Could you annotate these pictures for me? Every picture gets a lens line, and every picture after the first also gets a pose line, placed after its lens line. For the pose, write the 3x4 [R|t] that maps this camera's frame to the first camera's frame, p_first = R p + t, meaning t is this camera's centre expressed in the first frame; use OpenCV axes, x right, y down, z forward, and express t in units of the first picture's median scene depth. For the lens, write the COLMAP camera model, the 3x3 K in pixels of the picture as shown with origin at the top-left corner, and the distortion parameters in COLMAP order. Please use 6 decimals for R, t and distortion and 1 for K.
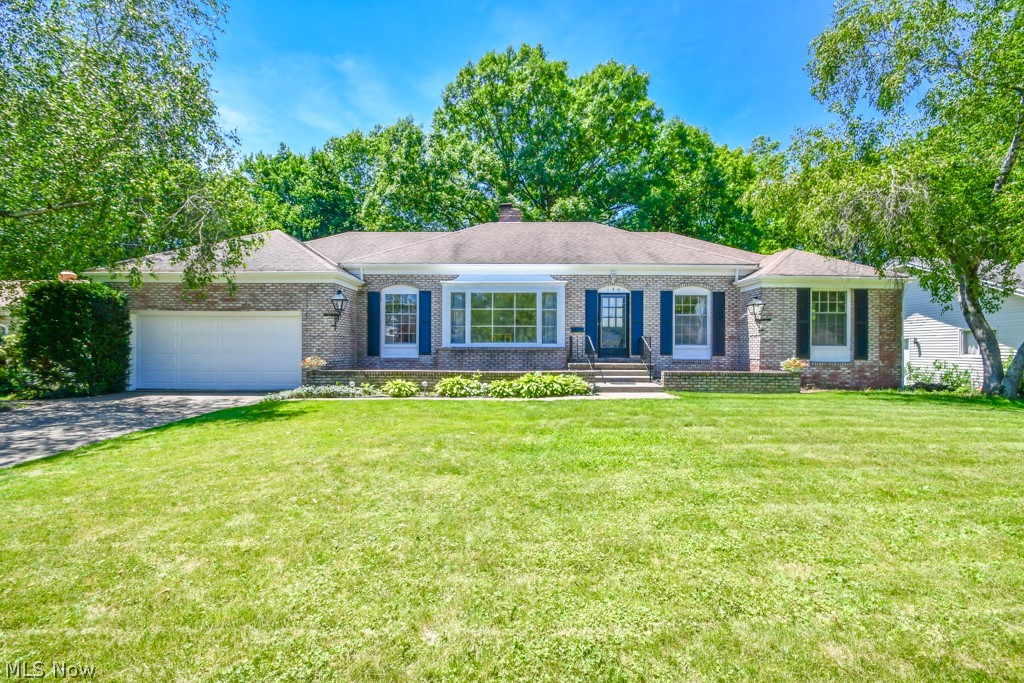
lens RADIAL K [[439.5, 0, 508.8], [0, 439.5, 341.9], [0, 0, 1]] dist [0.002368, -0.000117]
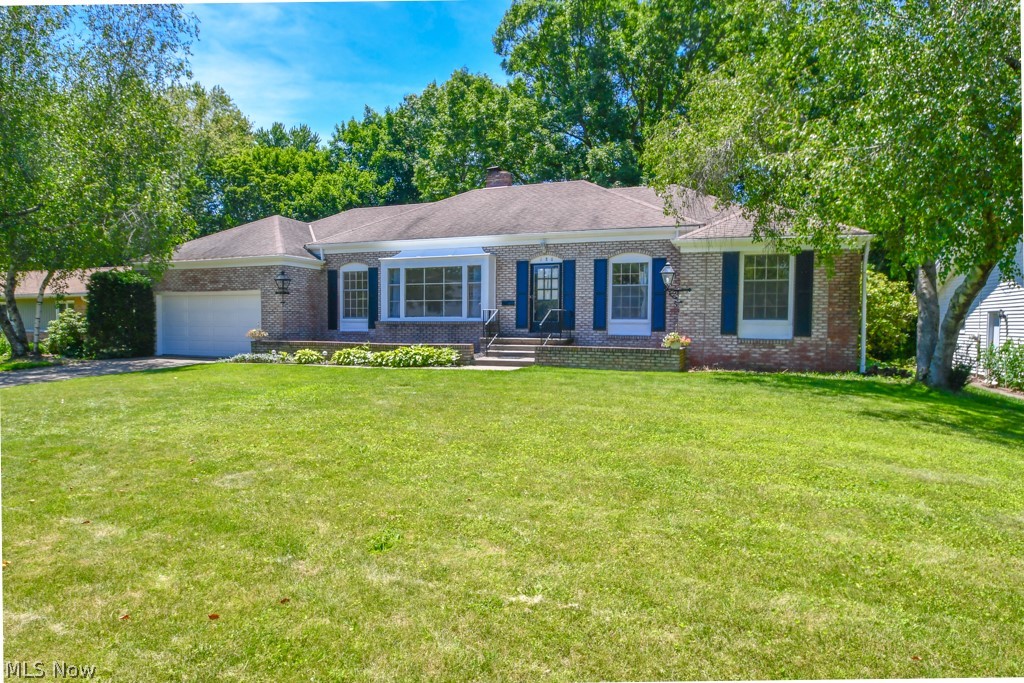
lens RADIAL K [[565.7, 0, 510.8], [0, 565.7, 342.0], [0, 0, 1]] dist [-0.020338, 0.000184]
pose [[0.939933, 0.013143, -0.341105, 0.602108], [0.002292, 0.998993, 0.044807, 0.001576], [0.341351, -0.042898, 0.938957, -0.164135]]
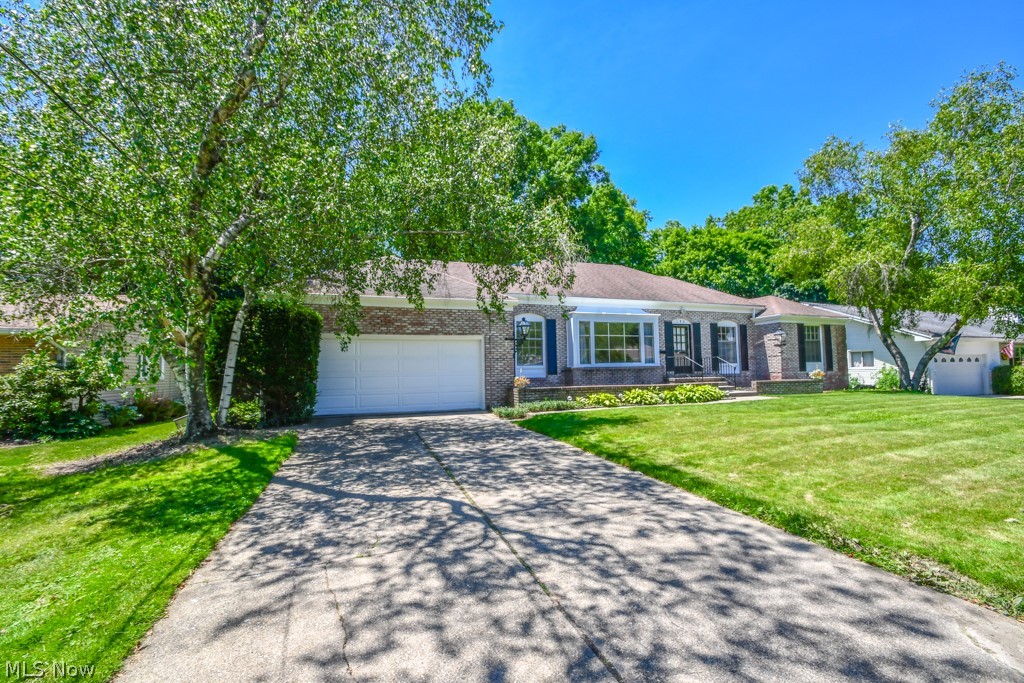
lens RADIAL K [[439.5, 0, 510.4], [0, 439.5, 342.2], [0, 0, 1]] dist [0.002368, -0.000117]
pose [[0.934924, 0.004430, 0.354820, -0.726946], [0.016777, 0.998252, -0.056669, 0.008122], [-0.354451, 0.058934, 0.933215, -0.036554]]
